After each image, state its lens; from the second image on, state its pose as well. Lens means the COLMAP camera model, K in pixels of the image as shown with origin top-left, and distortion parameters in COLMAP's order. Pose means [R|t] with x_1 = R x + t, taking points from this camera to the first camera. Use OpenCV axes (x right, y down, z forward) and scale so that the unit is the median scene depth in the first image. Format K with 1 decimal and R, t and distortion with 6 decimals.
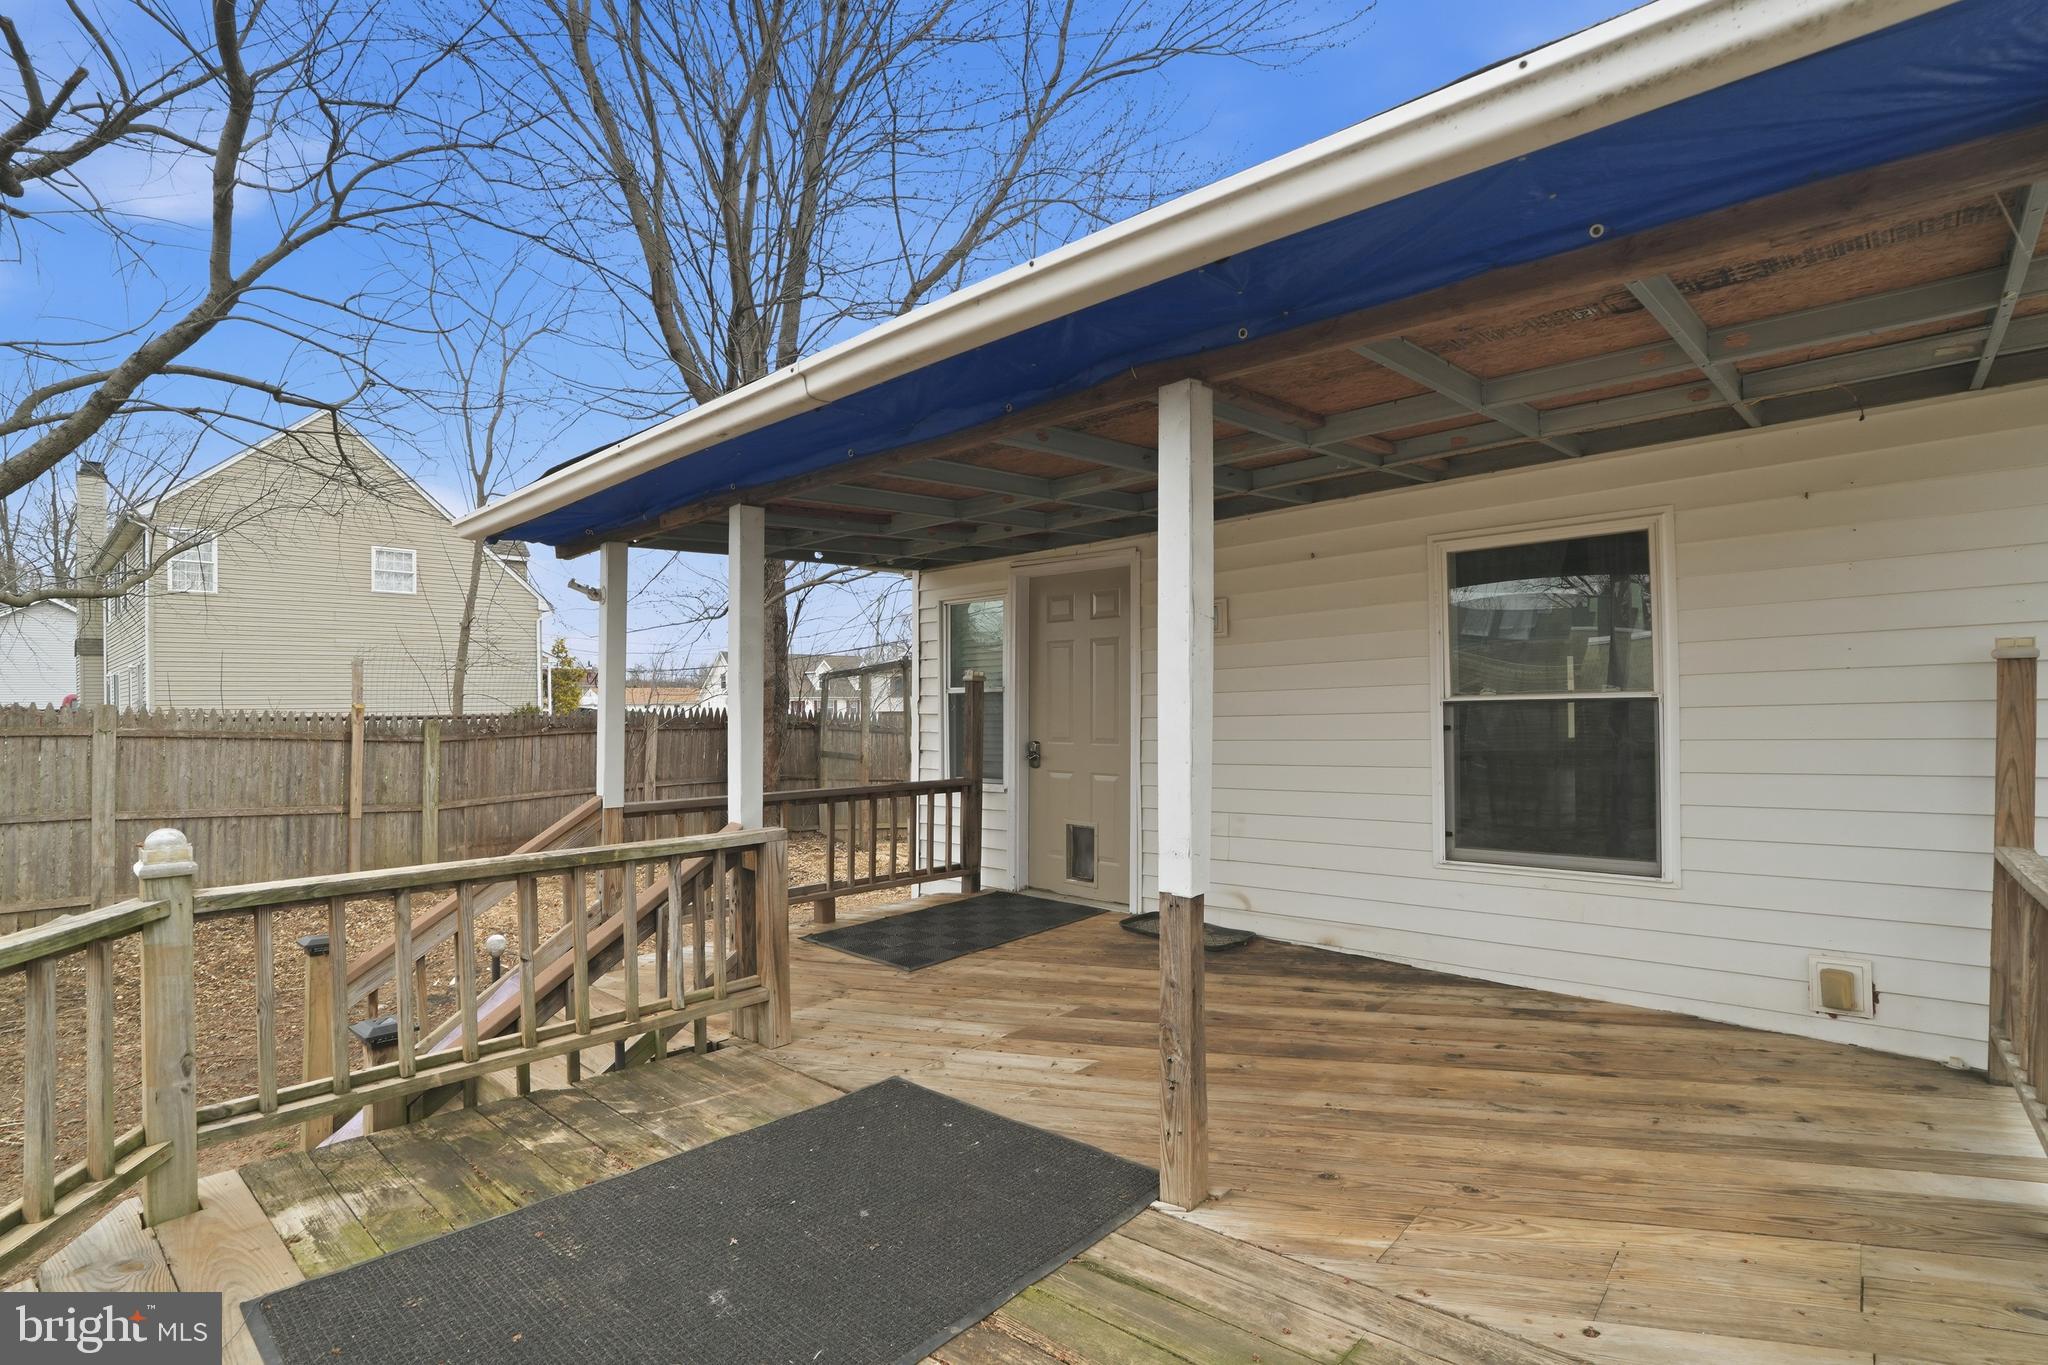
lens RADIAL K [[981.9, 0, 1019.6], [0, 981.9, 695.8], [0, 0, 1]] dist [-0.055987, 0.016846]
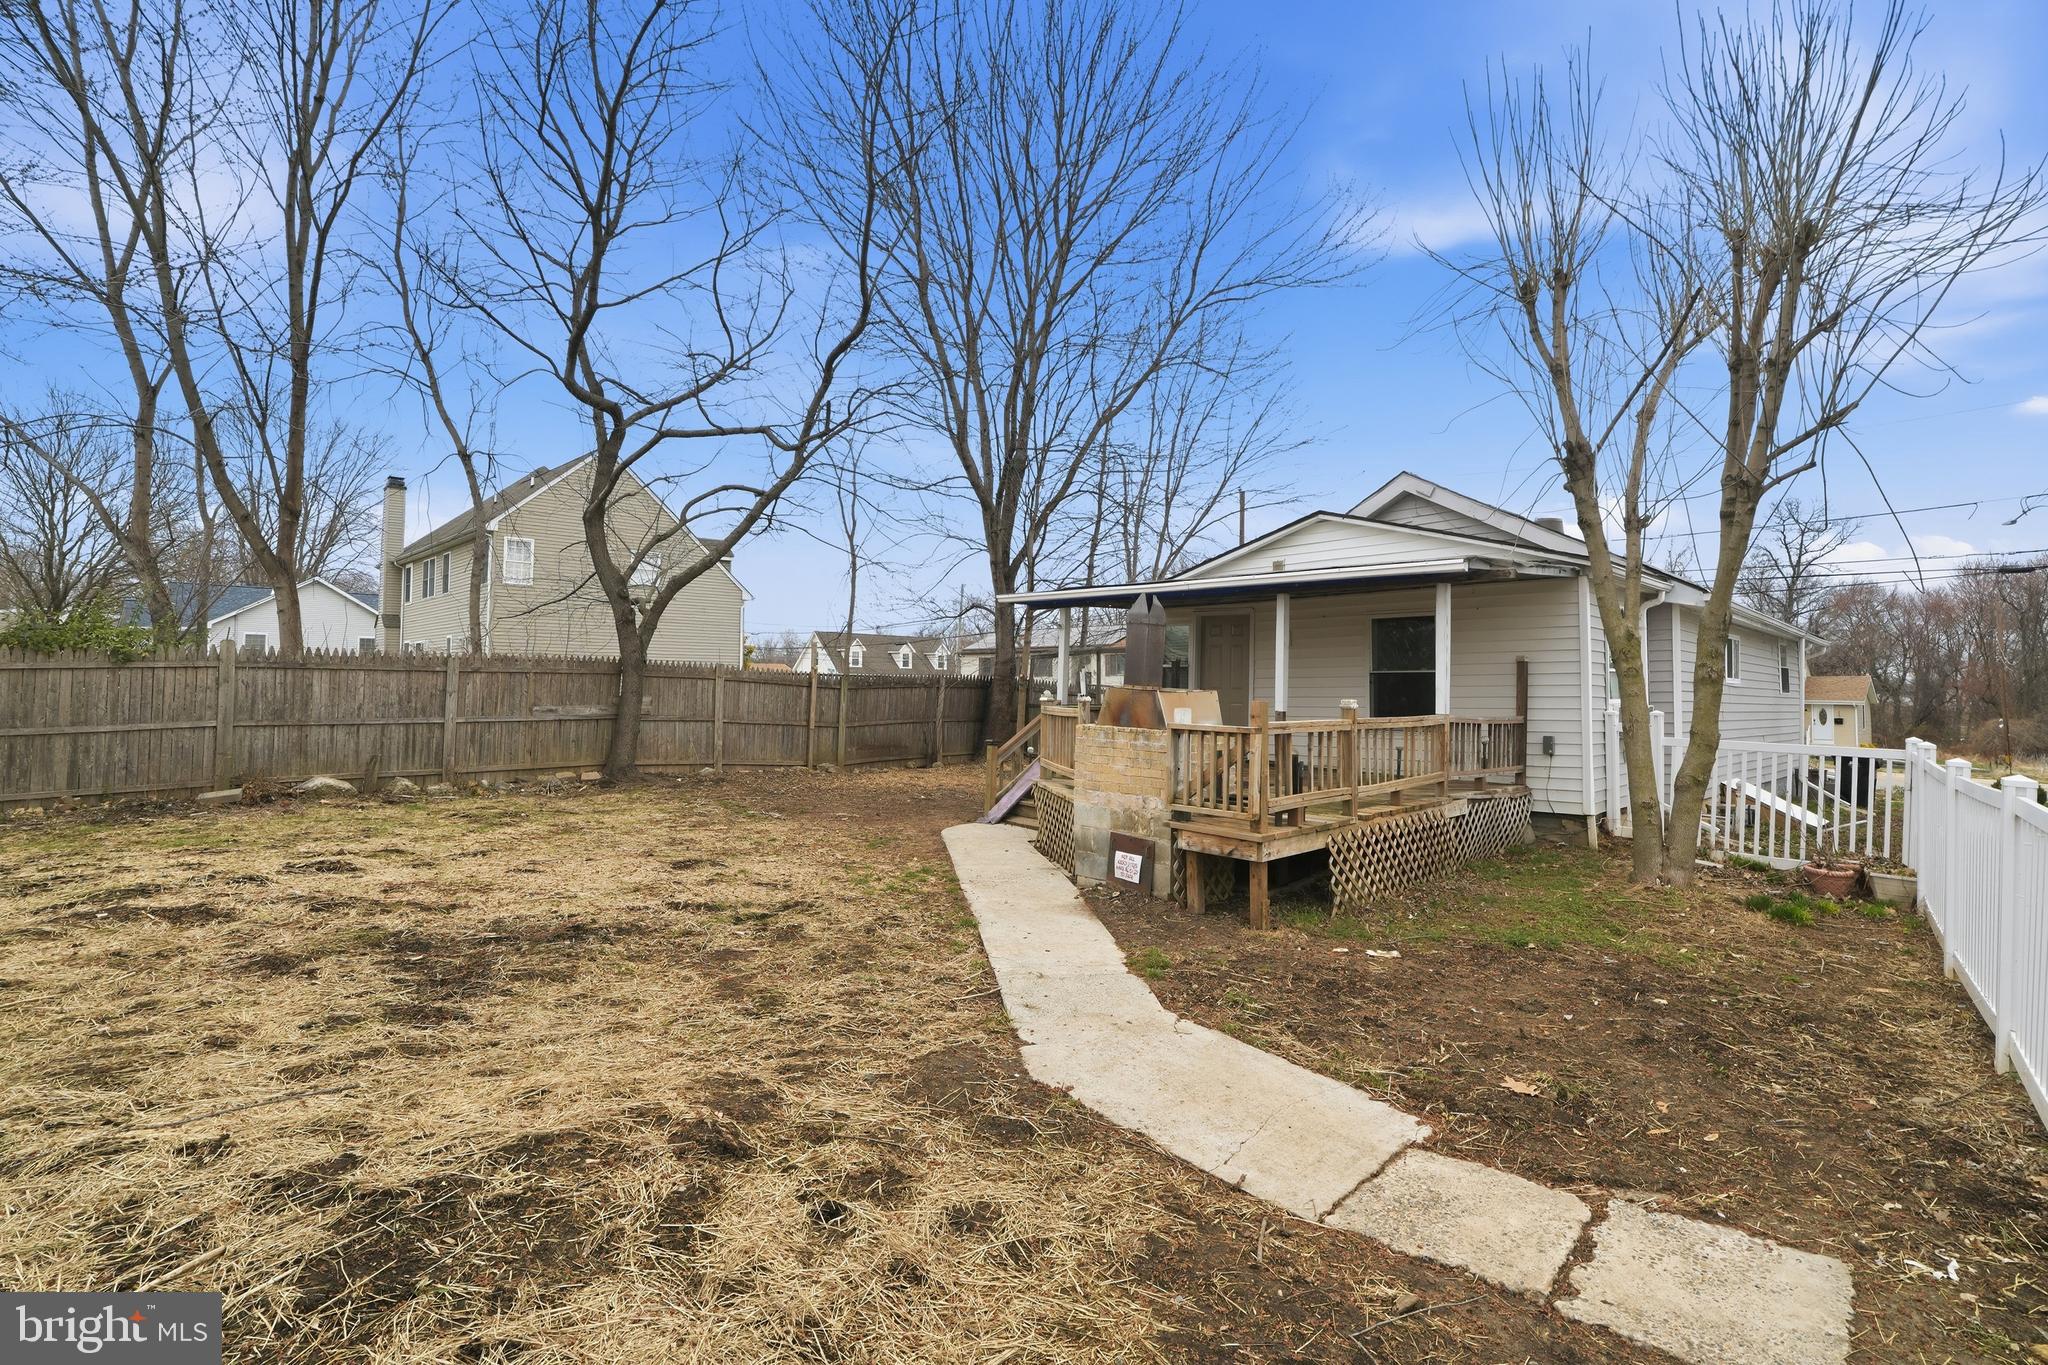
lens RADIAL K [[981.9, 0, 1023.8], [0, 981.9, 656.9], [0, 0, 1]] dist [-0.055987, 0.016846]
pose [[0.998696, 0.022685, -0.045745, -0.235721], [-0.023768, 0.999446, -0.023281, 0.027161], [0.045192, 0.024338, 0.998682, -1.005364]]
